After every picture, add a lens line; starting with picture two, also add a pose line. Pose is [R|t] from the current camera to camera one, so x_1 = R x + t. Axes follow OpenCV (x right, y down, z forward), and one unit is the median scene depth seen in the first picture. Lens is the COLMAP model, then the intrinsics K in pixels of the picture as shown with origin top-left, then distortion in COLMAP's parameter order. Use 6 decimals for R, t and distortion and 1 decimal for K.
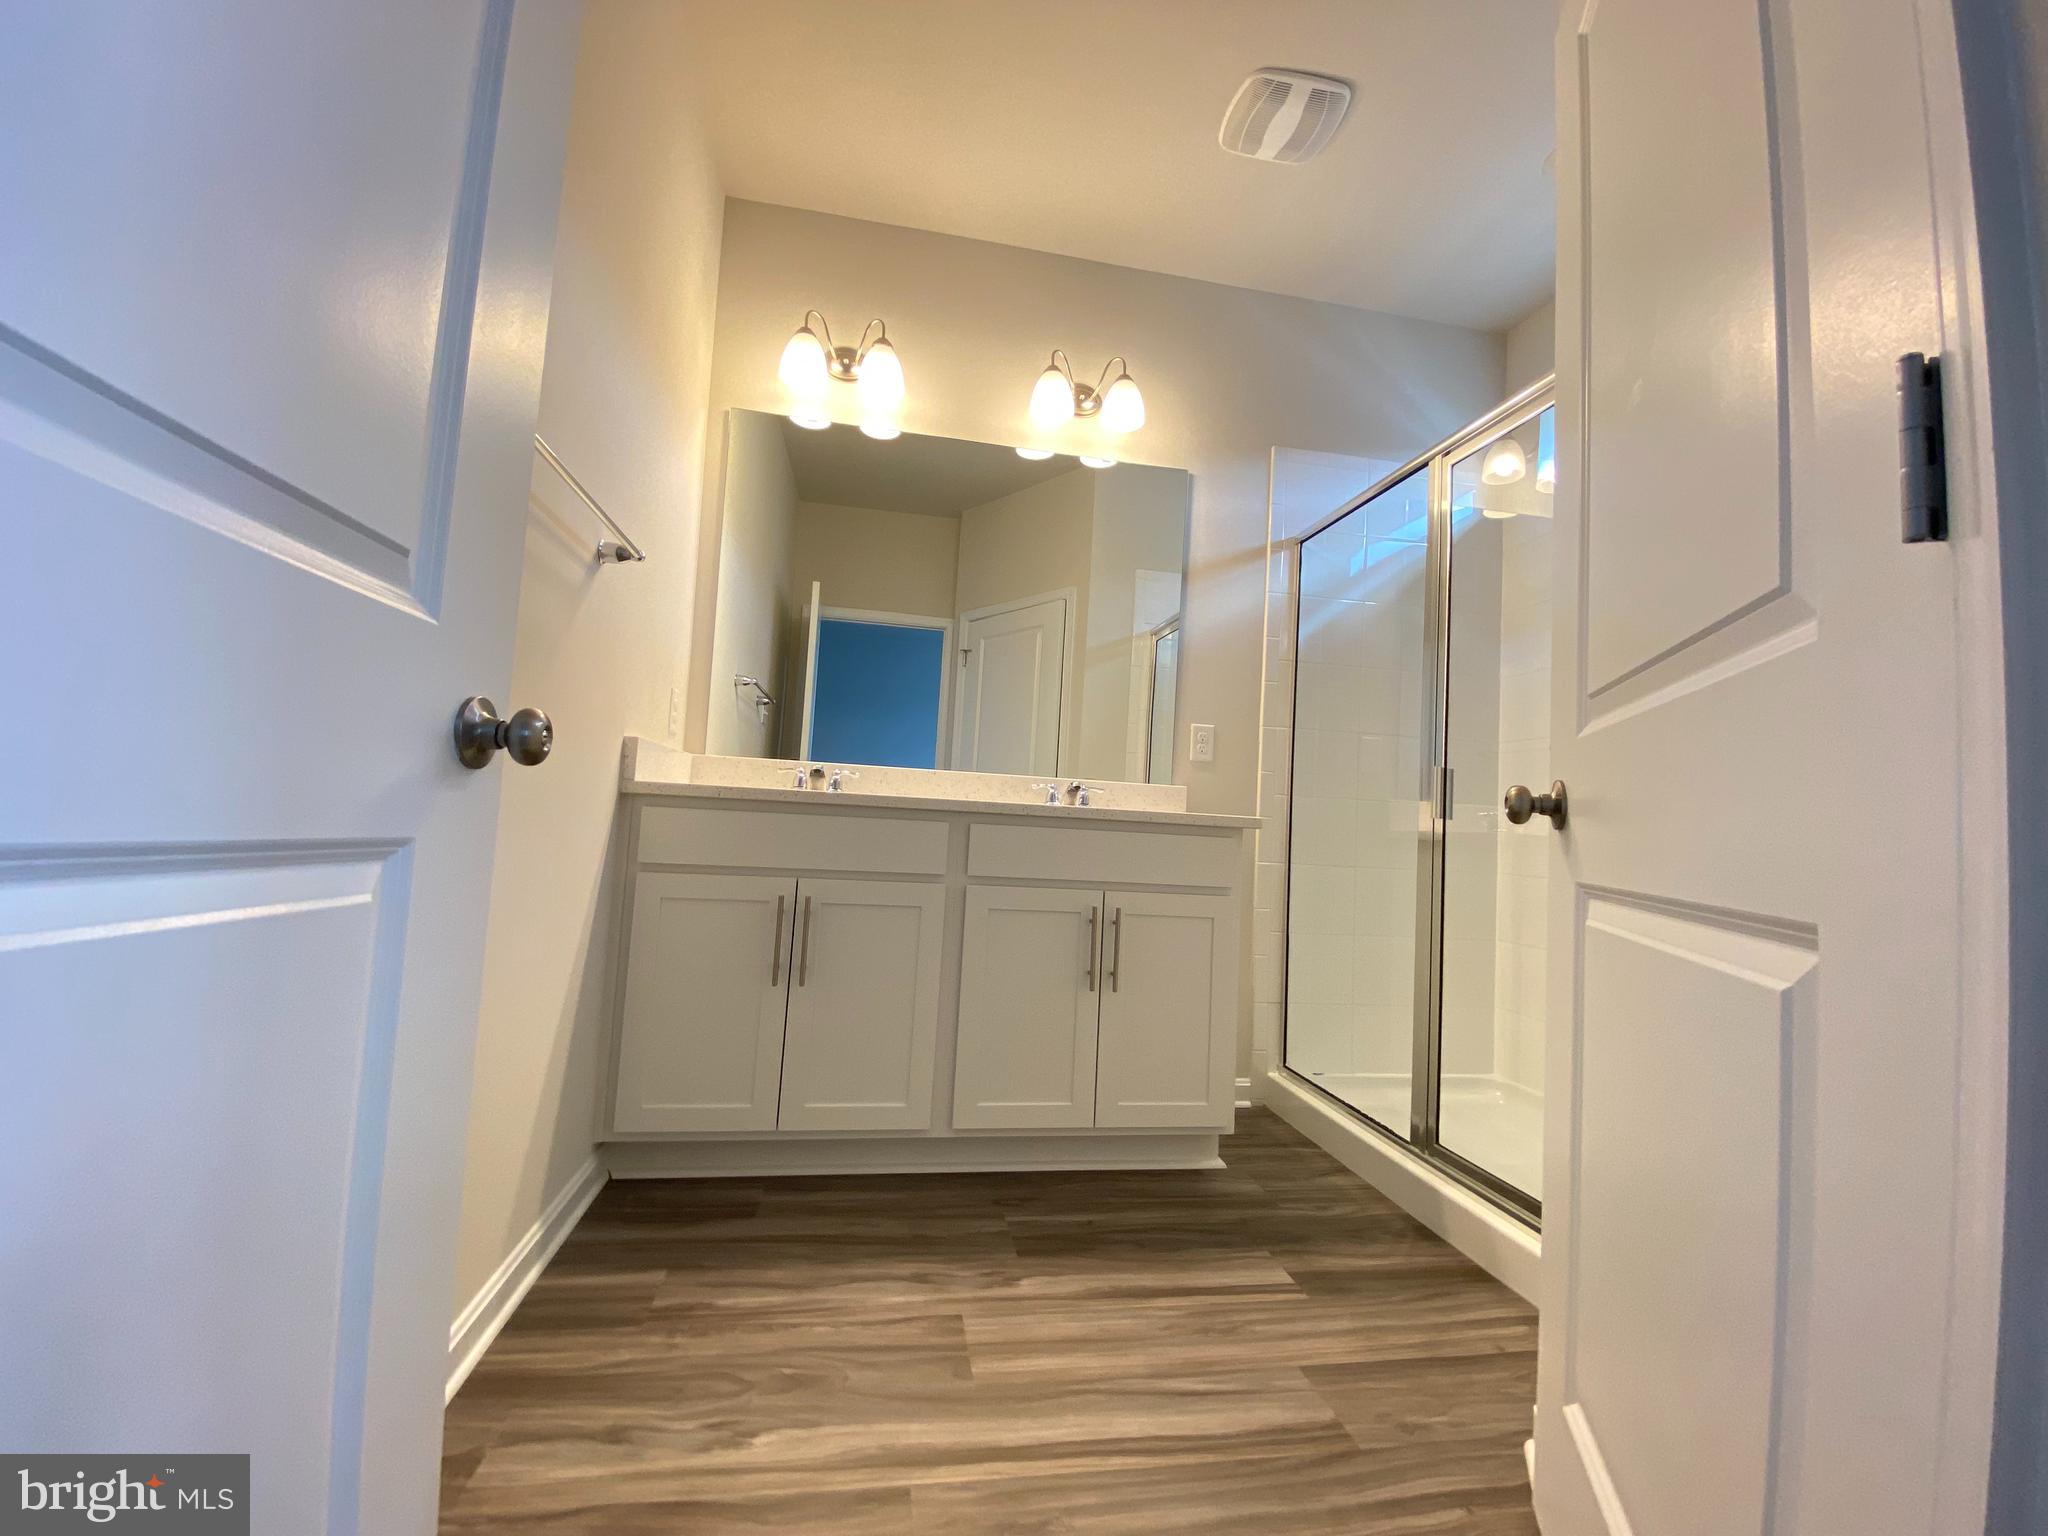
lens RADIAL K [[827.1, 0, 1017.3], [0, 827.1, 765.7], [0, 0, 1]] dist [-0.005075, -0.002109]
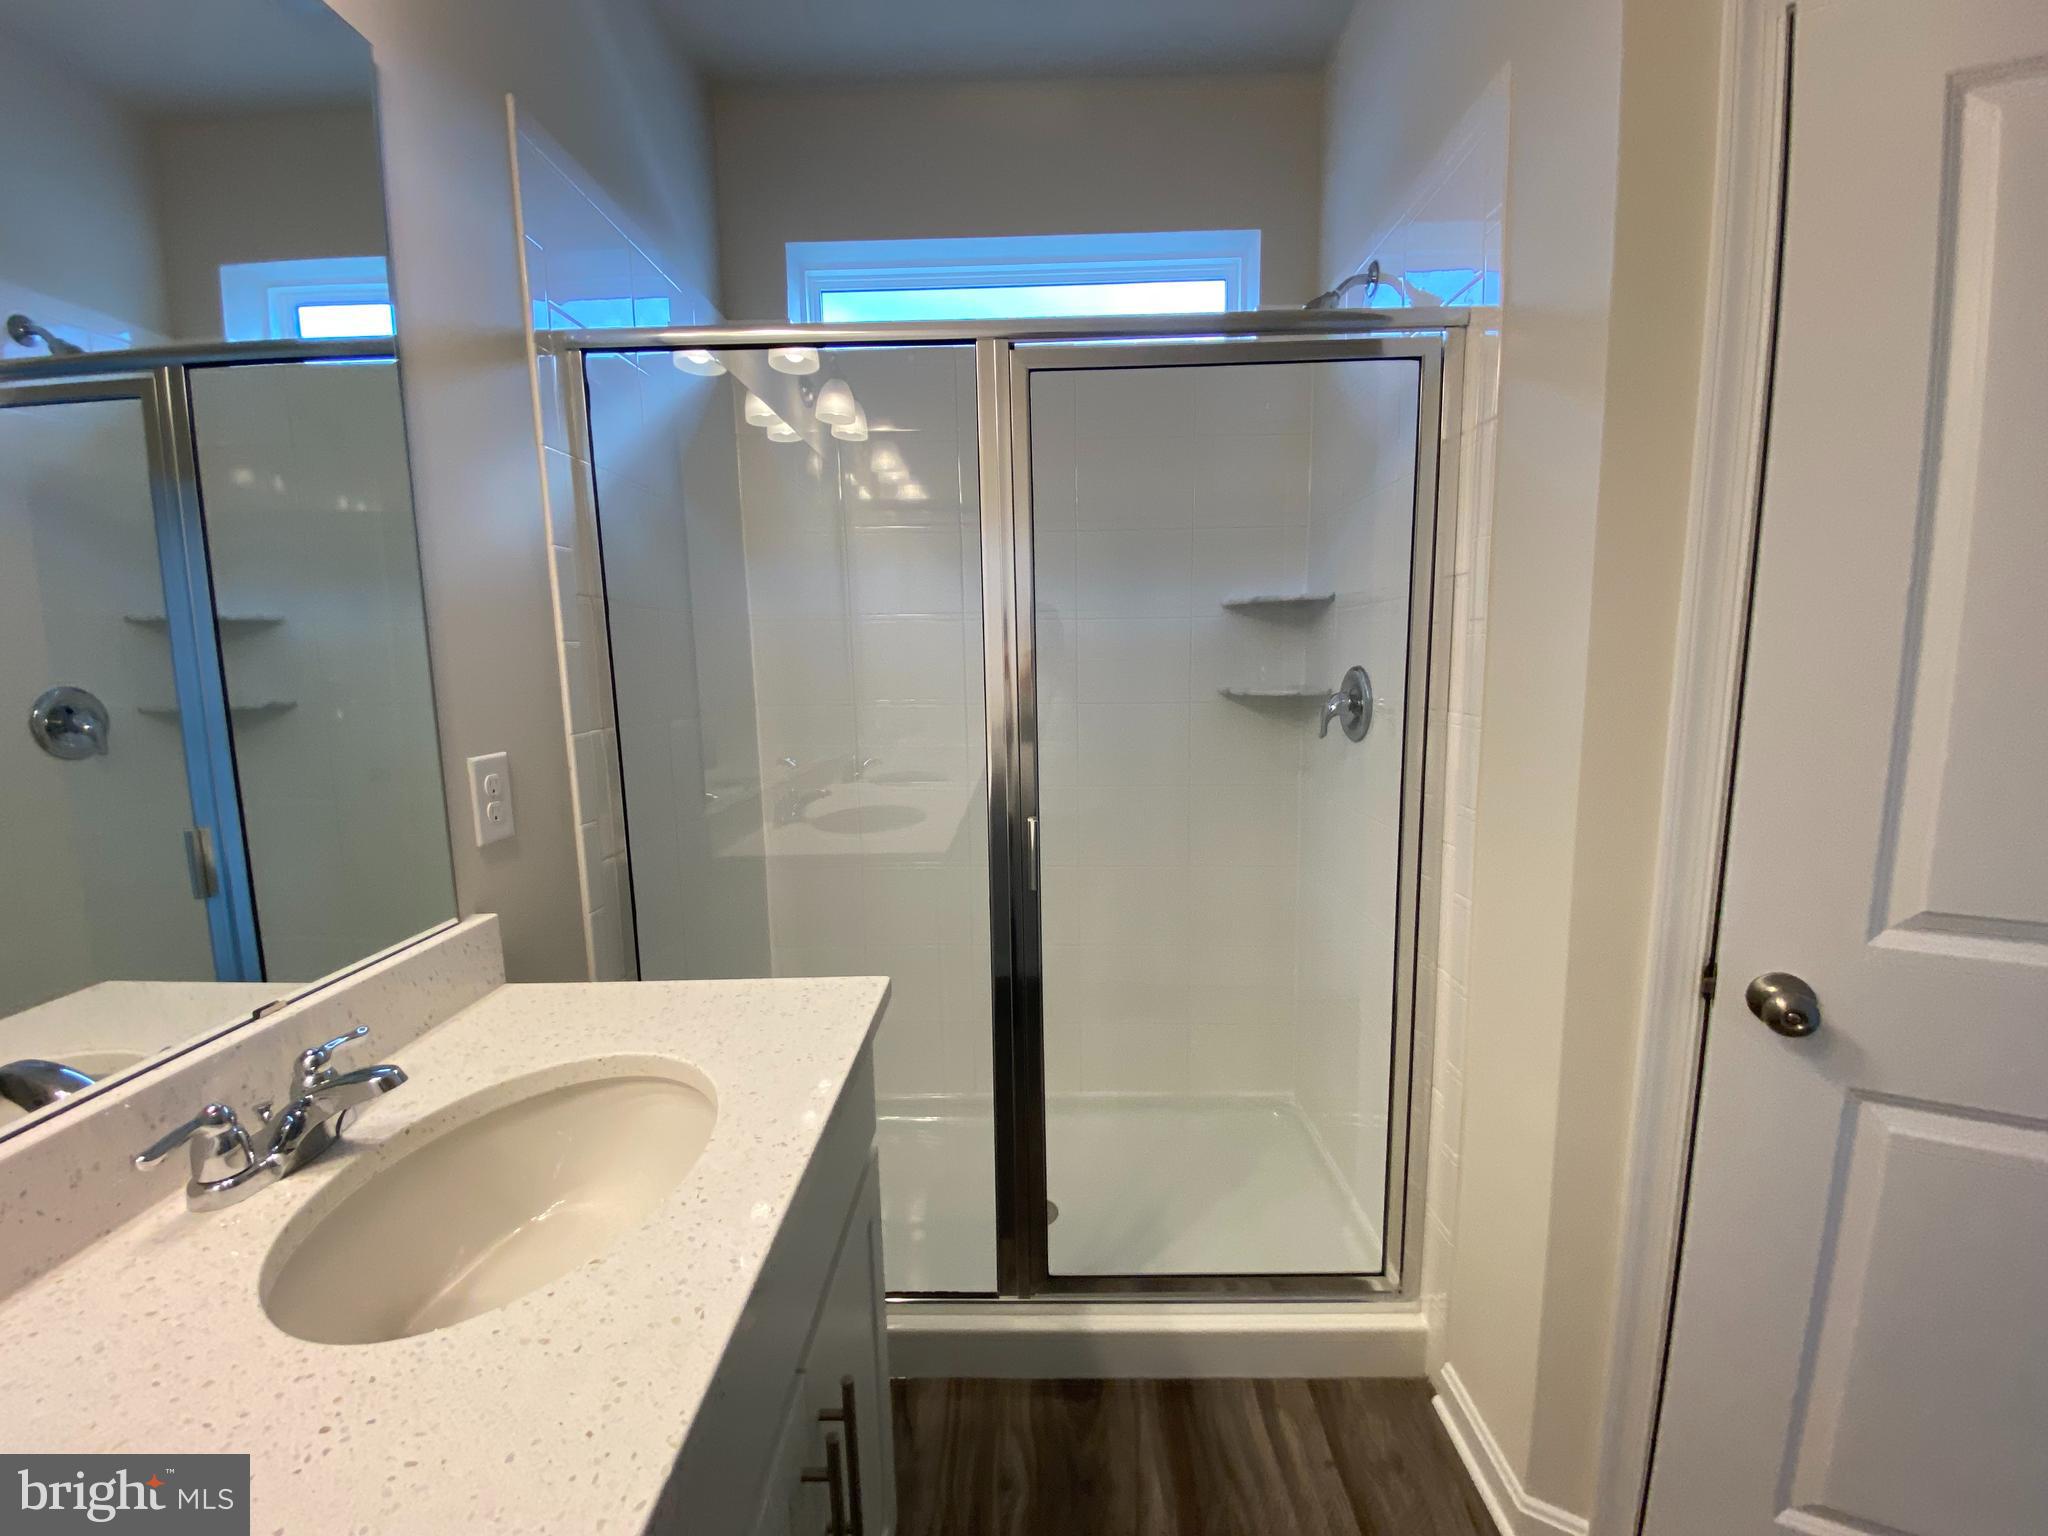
lens RADIAL K [[827.1, 0, 1021.1], [0, 827.1, 753.5], [0, 0, 1]] dist [-0.005075, -0.002109]
pose [[0.198023, -0.184214, 0.962732, -0.170688], [-0.033155, 0.980361, 0.194407, -0.189781], [-0.979637, -0.070417, 0.188026, 0.872354]]
